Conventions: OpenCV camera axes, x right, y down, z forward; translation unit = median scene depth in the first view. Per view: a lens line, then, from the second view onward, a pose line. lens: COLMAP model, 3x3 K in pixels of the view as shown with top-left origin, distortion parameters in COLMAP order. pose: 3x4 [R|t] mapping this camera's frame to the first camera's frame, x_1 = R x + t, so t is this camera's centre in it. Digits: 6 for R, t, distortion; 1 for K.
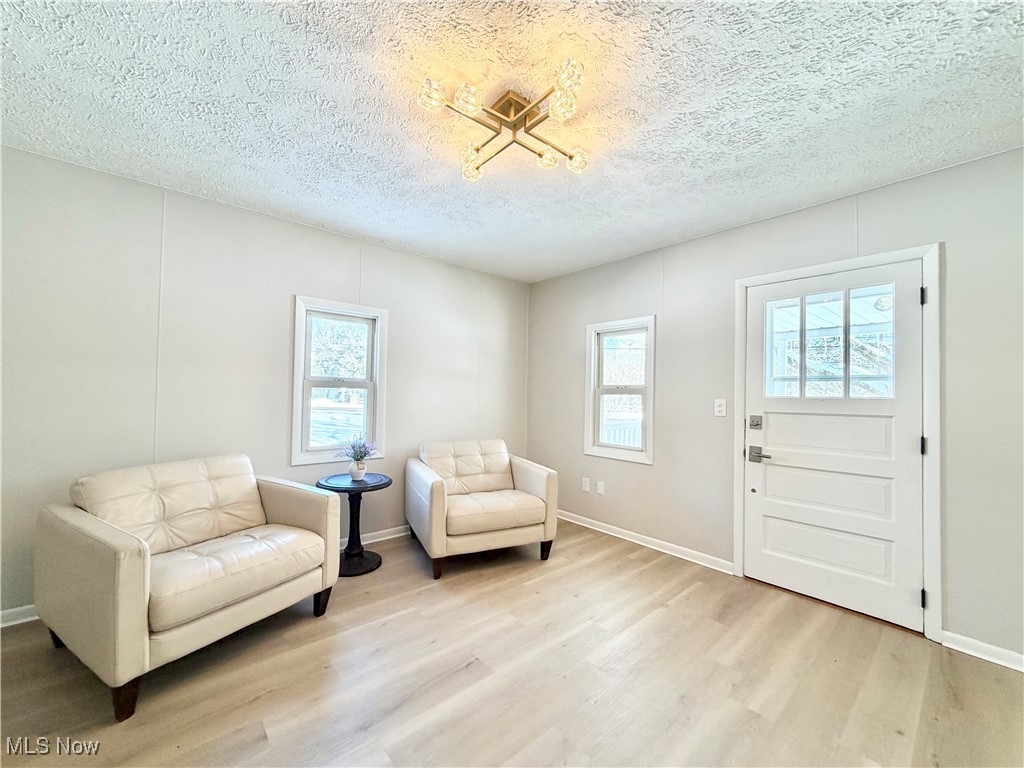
lens RADIAL K [[407.5, 0, 512.0], [0, 407.5, 384.0], [0, 0, 1]] dist [0.001098, 0.000248]
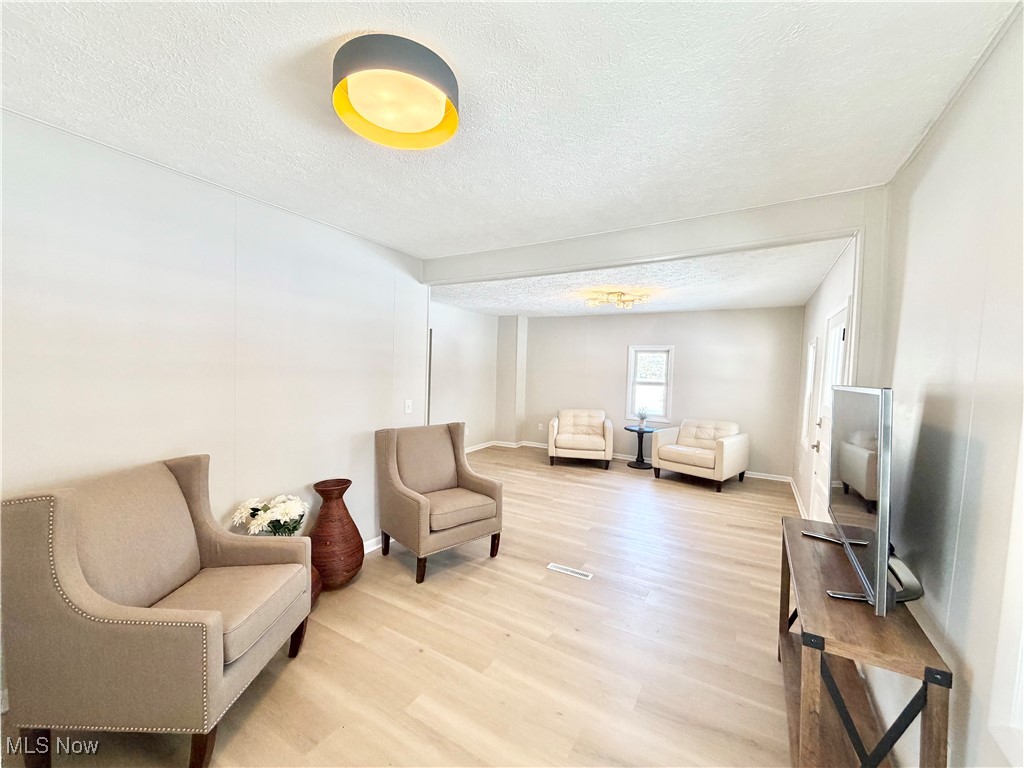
lens RADIAL K [[407.5, 0, 512.0], [0, 407.5, 384.0], [0, 0, 1]] dist [0.001098, 0.000248]
pose [[0.320068, 0.021956, -0.947140, 1.704288], [-0.015191, 0.999722, 0.018042, -0.037589], [0.947273, 0.008613, 0.320312, -0.417299]]
